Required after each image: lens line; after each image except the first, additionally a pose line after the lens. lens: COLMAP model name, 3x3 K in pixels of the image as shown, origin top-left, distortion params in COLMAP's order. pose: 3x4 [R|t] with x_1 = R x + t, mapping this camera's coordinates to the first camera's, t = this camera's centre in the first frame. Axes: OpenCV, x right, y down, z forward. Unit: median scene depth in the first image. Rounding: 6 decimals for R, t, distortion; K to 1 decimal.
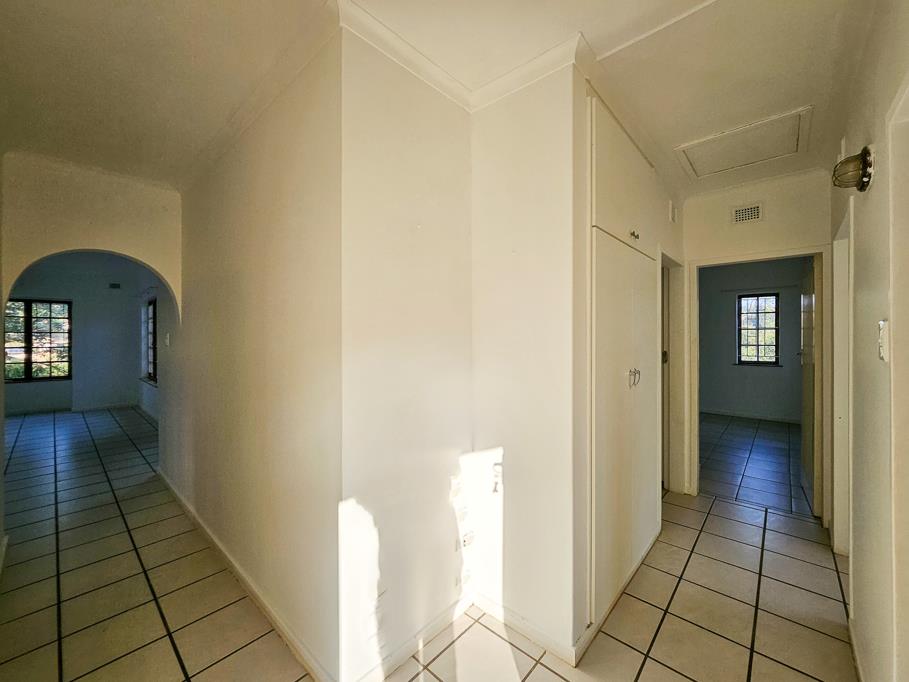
lens RADIAL K [[359.3, 0, 451.8], [0, 359.3, 341.5], [0, 0, 1]] dist [-0.002235, 0.000333]
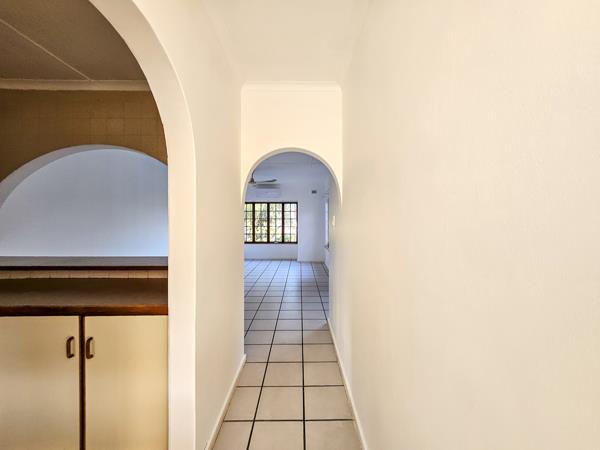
lens RADIAL K [[237.2, 0, 298.7], [0, 237.2, 225.4], [0, 0, 1]] dist [-0.002235, 0.000333]
pose [[0.665555, 0.009276, -0.746291, -0.141657], [-0.006929, 0.999956, 0.006250, 0.001751], [0.746316, 0.001012, 0.665591, 0.196415]]
